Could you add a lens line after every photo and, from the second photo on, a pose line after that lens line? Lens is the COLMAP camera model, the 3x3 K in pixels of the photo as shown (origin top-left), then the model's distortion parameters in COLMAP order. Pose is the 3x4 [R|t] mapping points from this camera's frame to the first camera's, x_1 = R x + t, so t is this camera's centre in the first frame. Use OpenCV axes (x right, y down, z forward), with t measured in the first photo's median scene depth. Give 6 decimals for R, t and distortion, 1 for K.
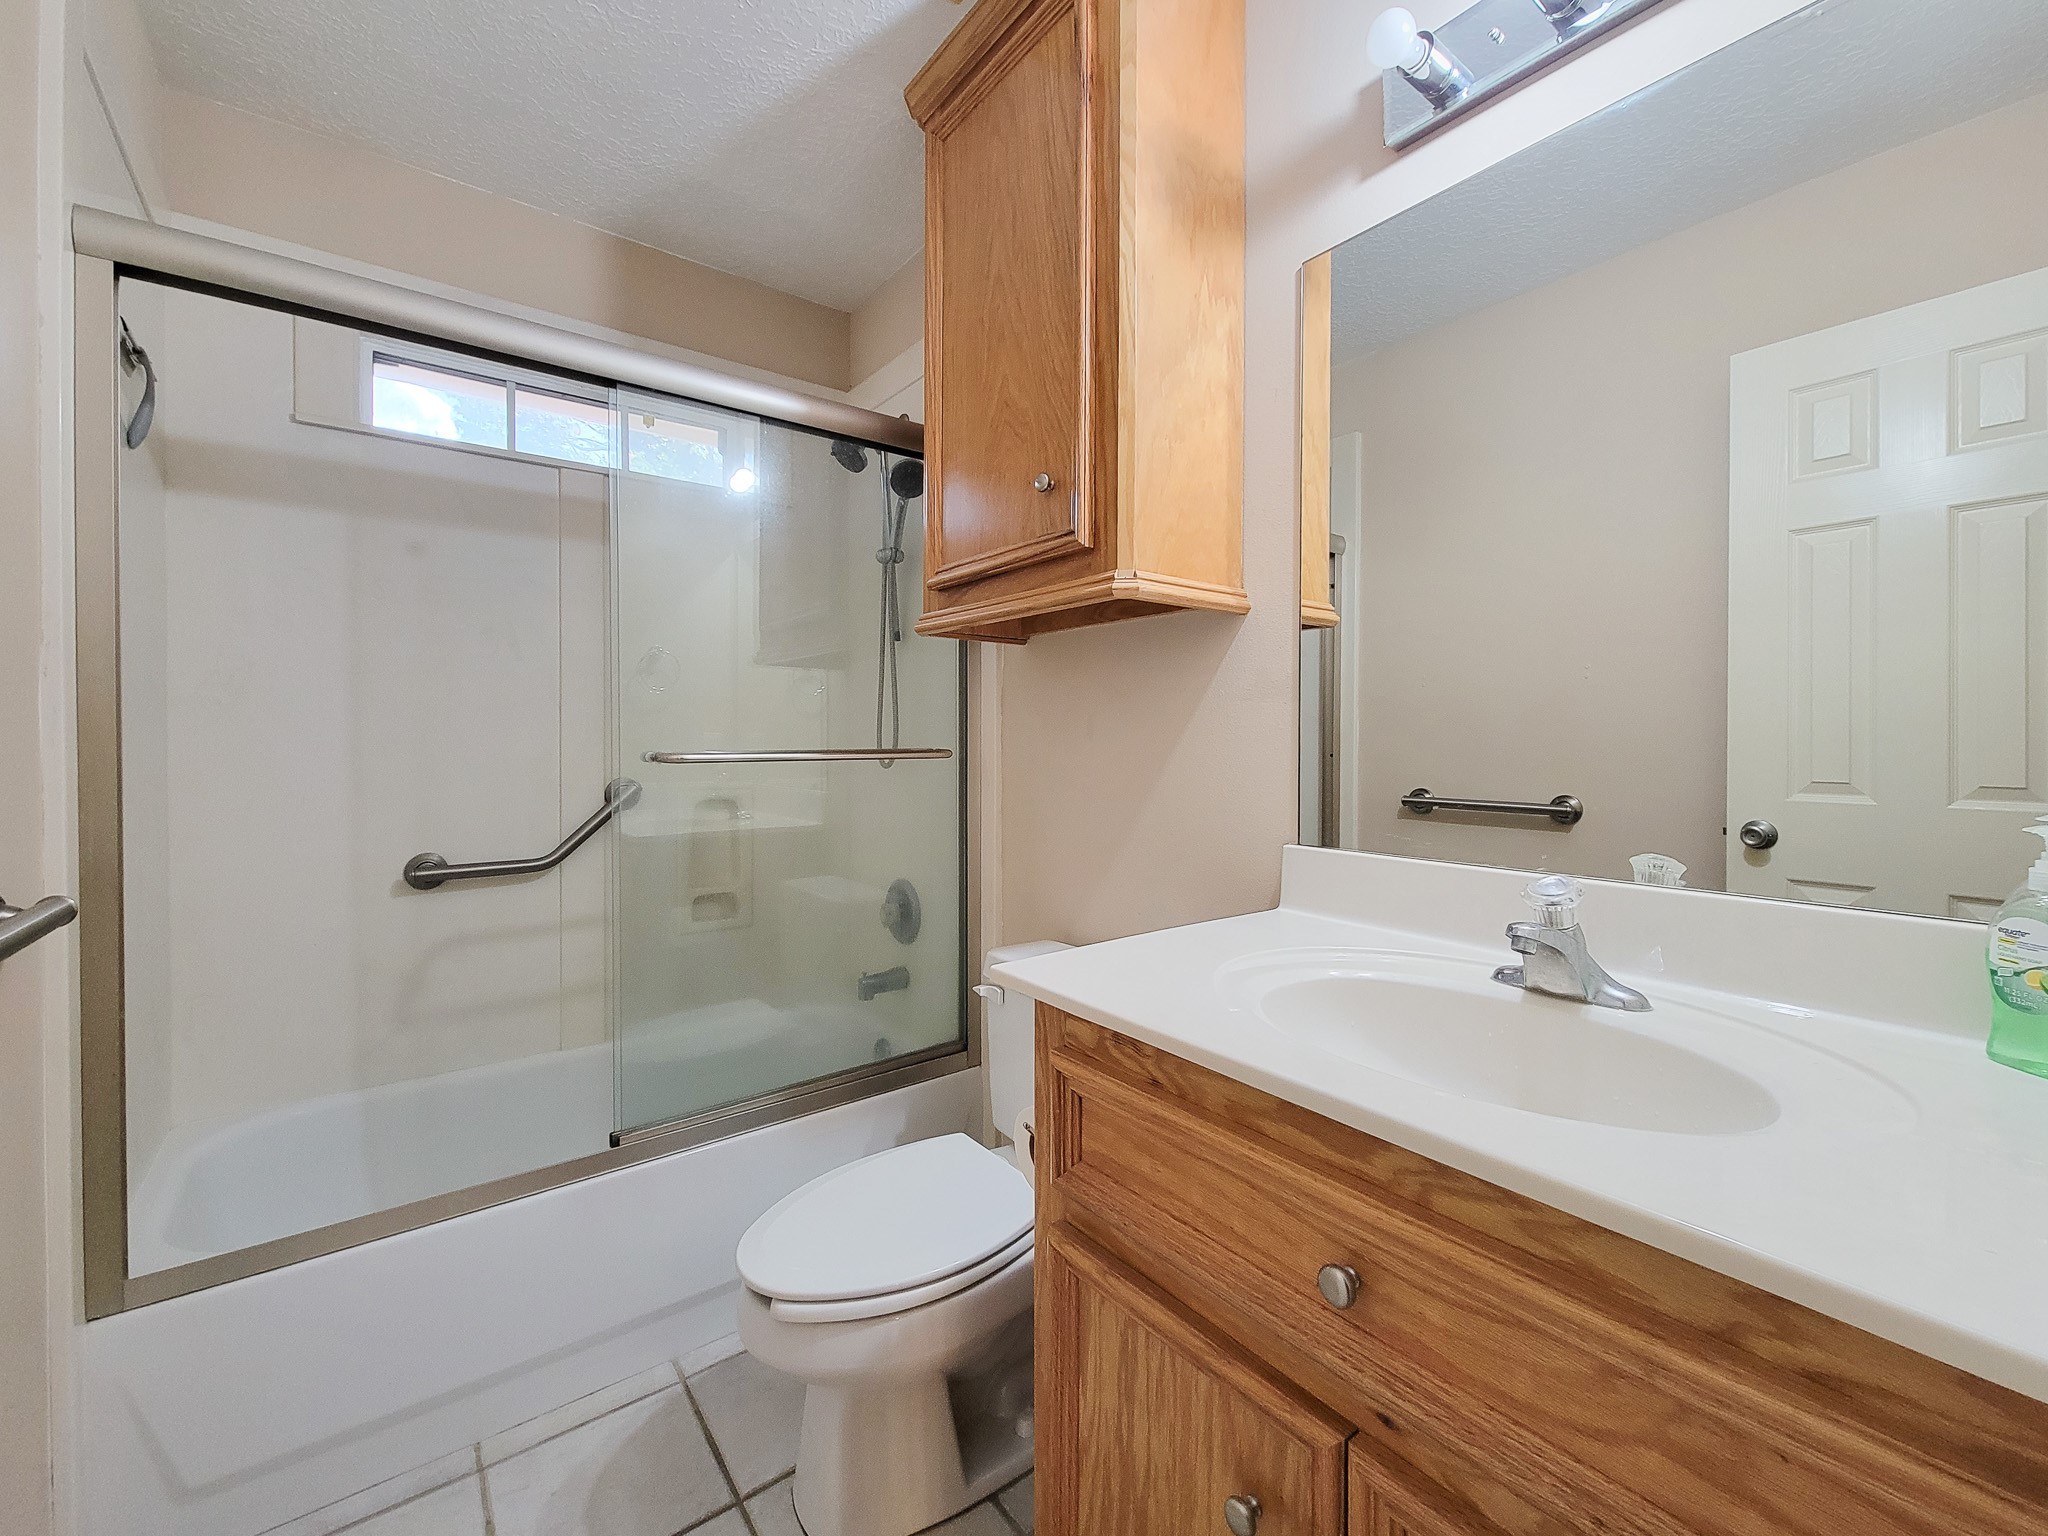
lens RADIAL K [[841.4, 0, 1026.7], [0, 841.4, 752.9], [0, 0, 1]] dist [0.001572, -0.003497]
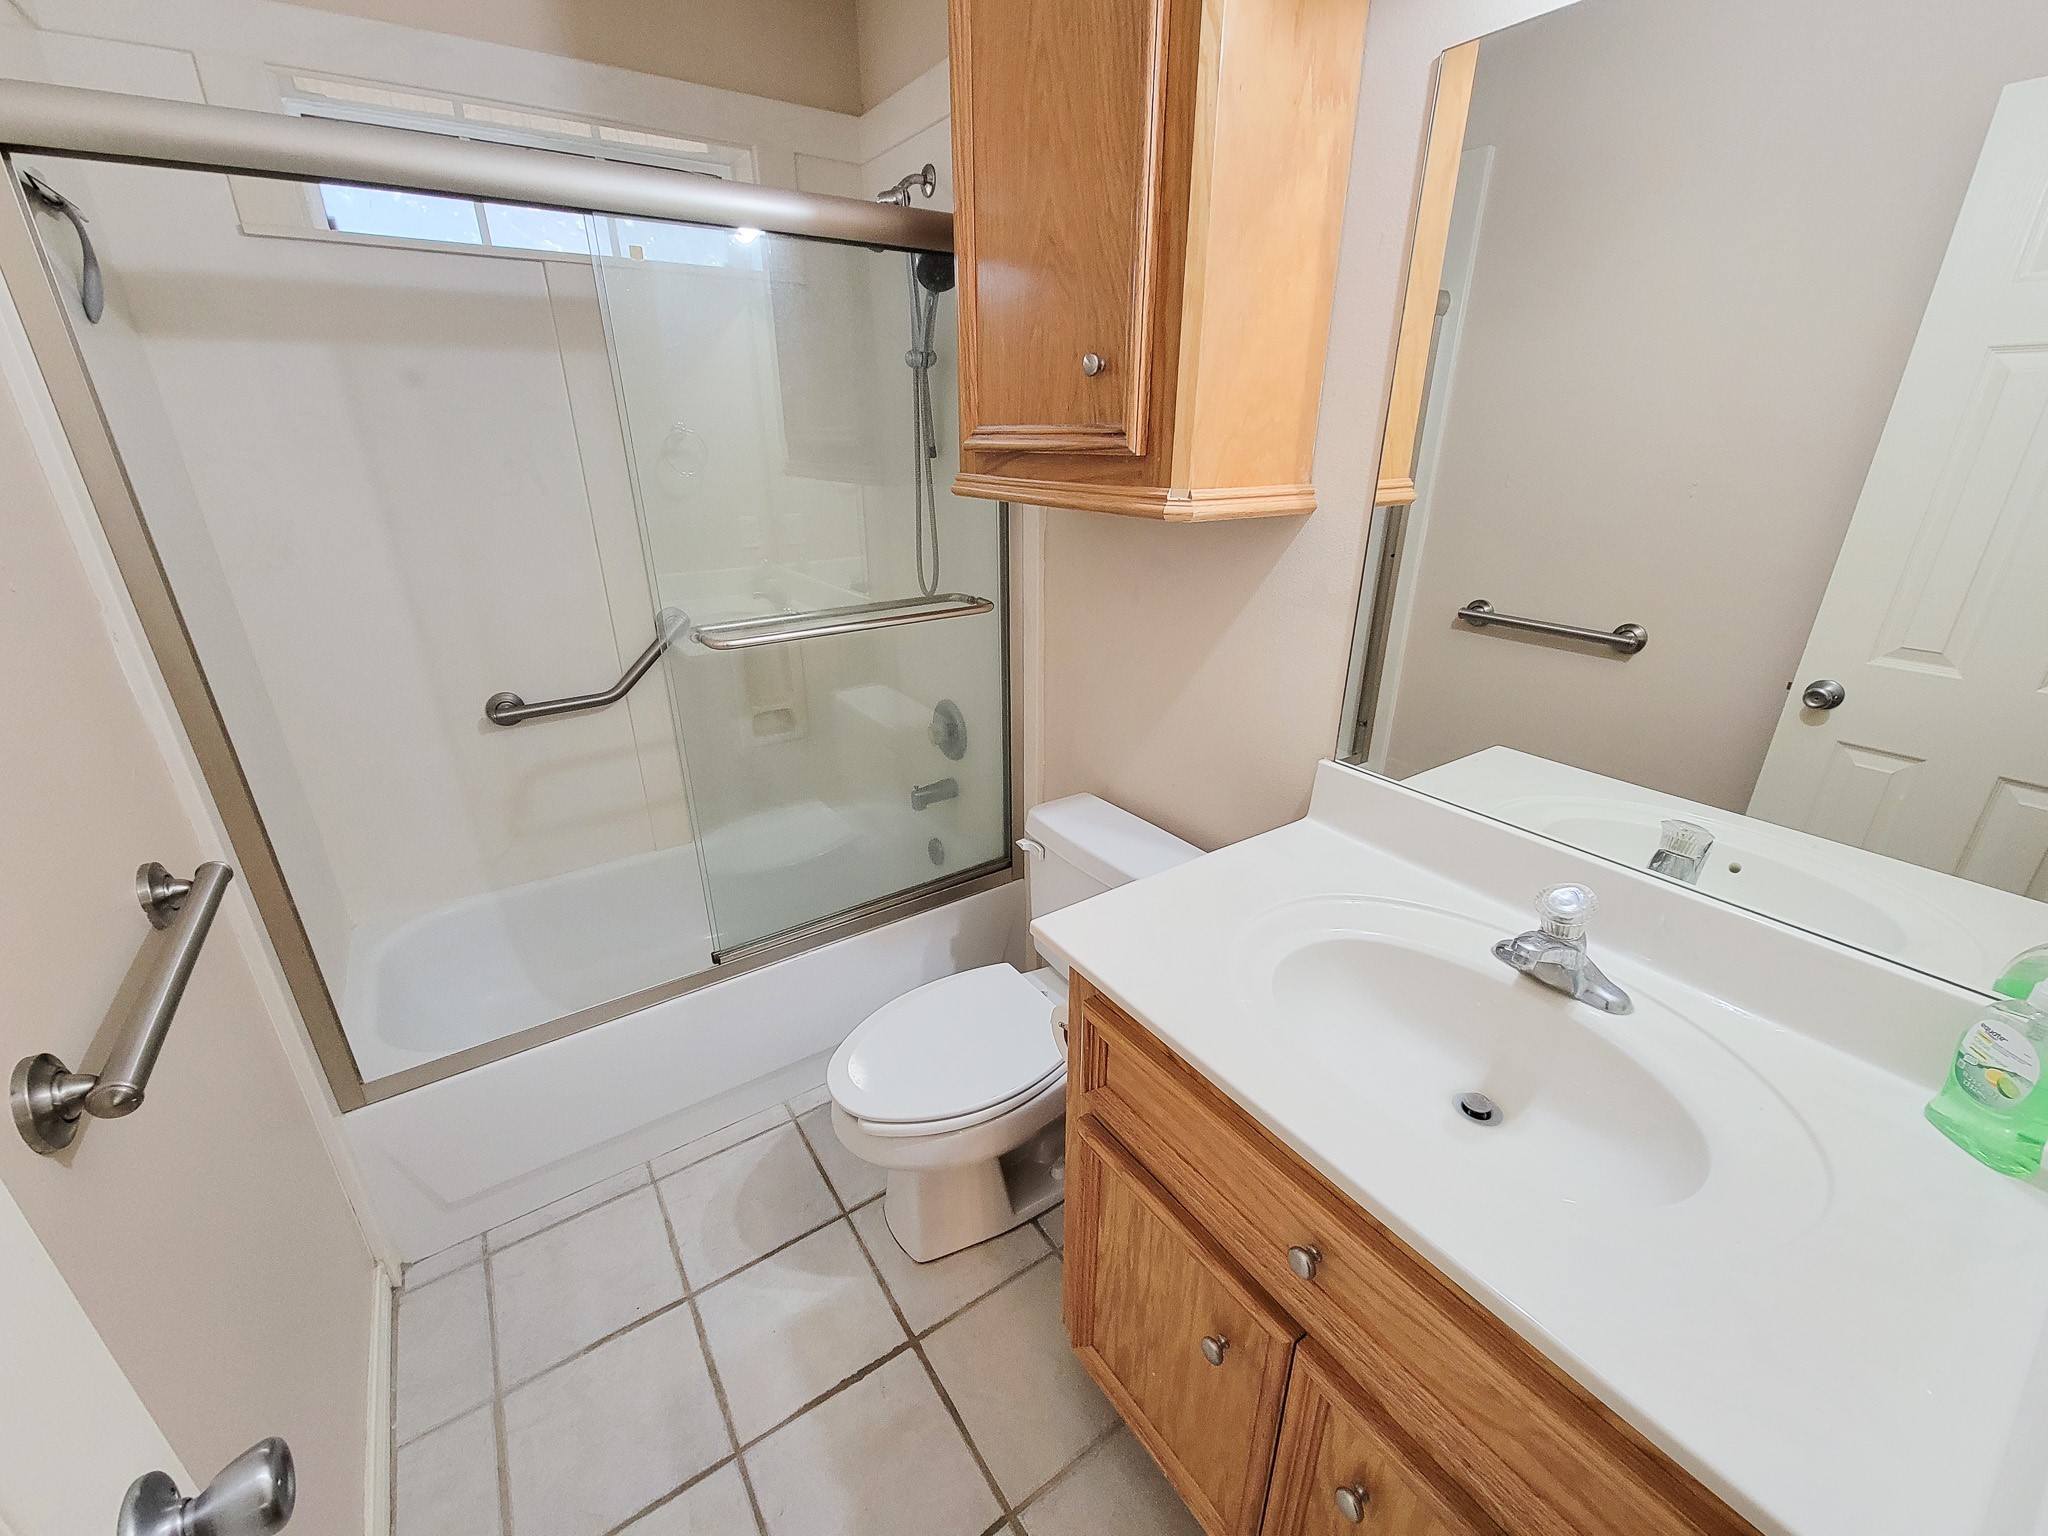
lens RADIAL K [[827.2, 0, 1024.0], [0, 827.2, 768.0], [0, 0, 1]] dist [-0.000115, -0.002341]
pose [[0.998444, 0.017454, -0.052967, 0.001752], [0.003520, 0.928145, 0.372203, -0.225506], [0.055657, -0.371810, 0.926639, 0.042892]]
